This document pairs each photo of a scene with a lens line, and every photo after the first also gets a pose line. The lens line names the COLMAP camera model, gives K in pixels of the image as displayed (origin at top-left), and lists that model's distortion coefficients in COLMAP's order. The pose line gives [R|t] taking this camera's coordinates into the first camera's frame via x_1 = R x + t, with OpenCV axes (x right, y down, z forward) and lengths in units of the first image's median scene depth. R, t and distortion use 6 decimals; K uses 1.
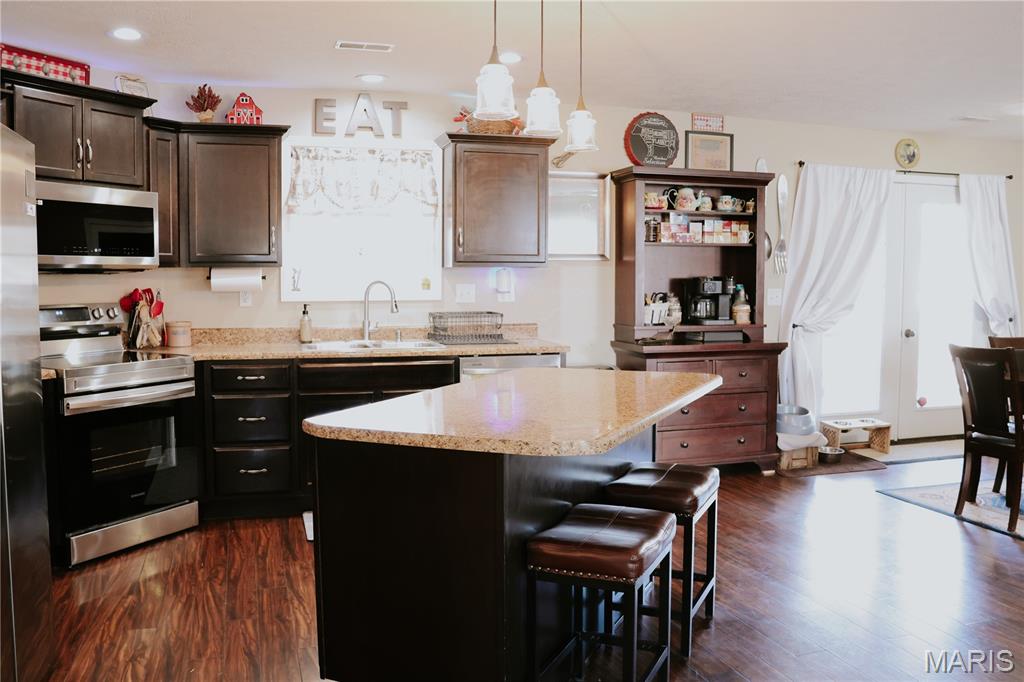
lens RADIAL K [[860.3, 0, 512.0], [0, 860.3, 341.0], [0, 0, 1]] dist [-0.147782, 0.118733]
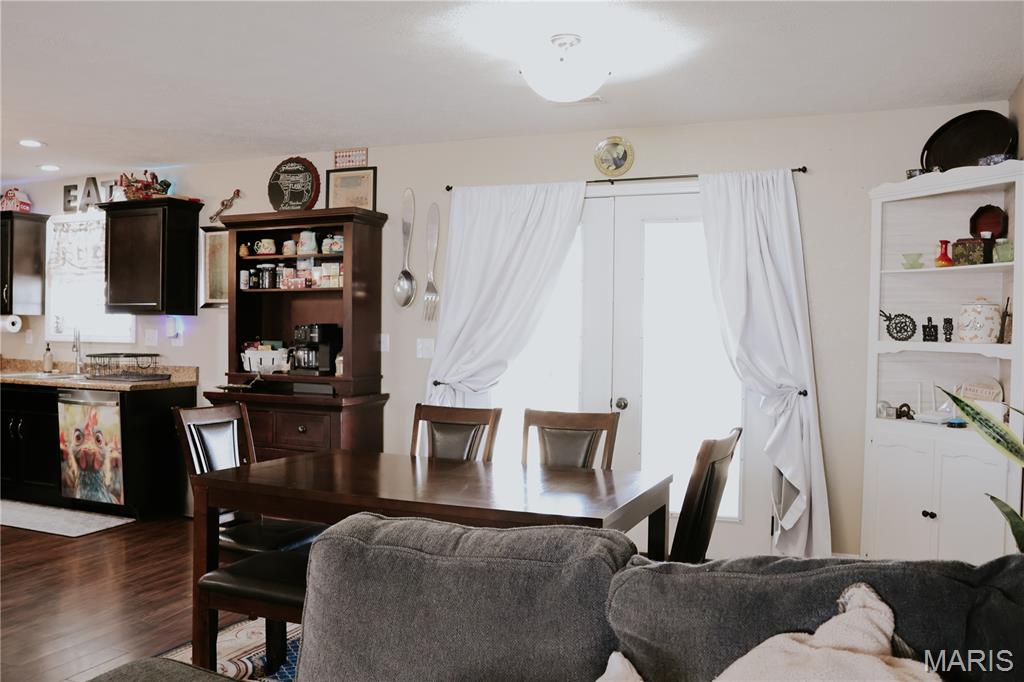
lens RADIAL K [[860.3, 0, 512.0], [0, 860.3, 341.0], [0, 0, 1]] dist [-0.147782, 0.118733]
pose [[0.762443, 0.016875, -0.646836, 1.094292], [-0.058756, 0.997336, -0.043238, -0.031891], [0.644383, 0.070972, 0.761403, 0.471163]]
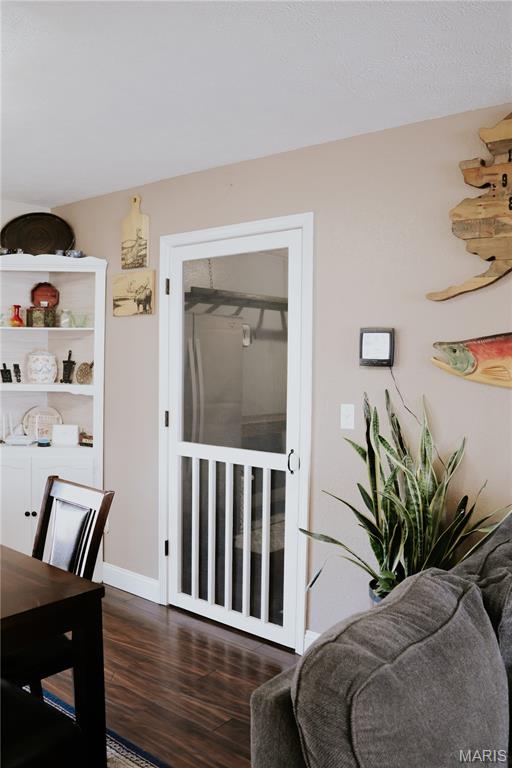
lens RADIAL K [[645.3, 0, 256.0], [0, 645.3, 384.0], [0, 0, 1]] dist [-0.147782, 0.118733]
pose [[0.836803, -0.010898, 0.547396, 0.715846], [0.026810, 0.999418, -0.021089, -0.062346], [-0.546847, 0.032323, 0.836608, 0.510453]]
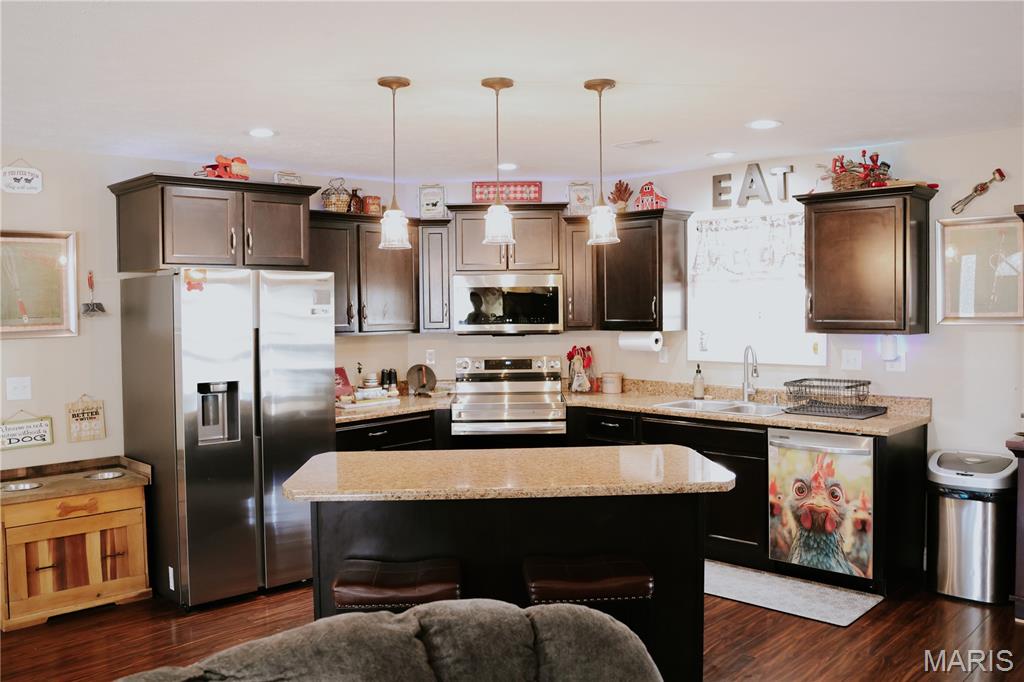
lens RADIAL K [[860.3, 0, 512.0], [0, 860.3, 341.0], [0, 0, 1]] dist [-0.147782, 0.118733]
pose [[0.467738, 0.030609, -0.883337, 0.603420], [-0.052646, 0.998591, 0.006726, -0.065384], [0.882298, 0.043358, 0.468691, 0.257458]]
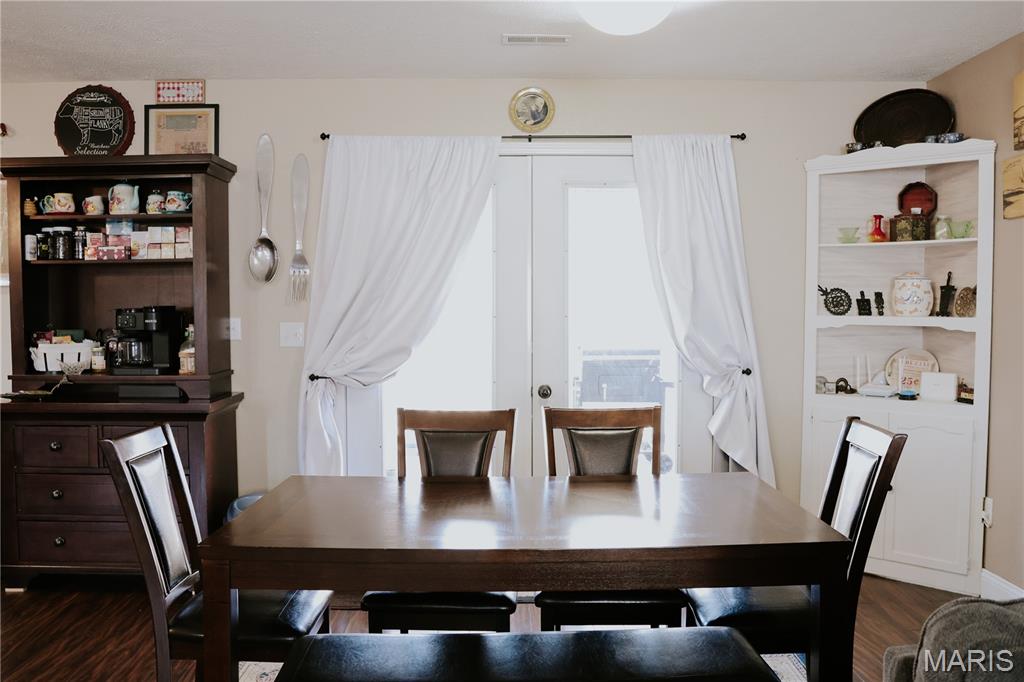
lens RADIAL K [[879.5, 0, 512.0], [0, 879.5, 341.0], [0, 0, 1]] dist [-0.142623, 0.110802]
pose [[0.956309, 0.008501, -0.292234, 0.803689], [-0.018411, 0.999344, -0.031178, -0.032753], [0.291778, 0.035196, 0.955838, 0.446067]]
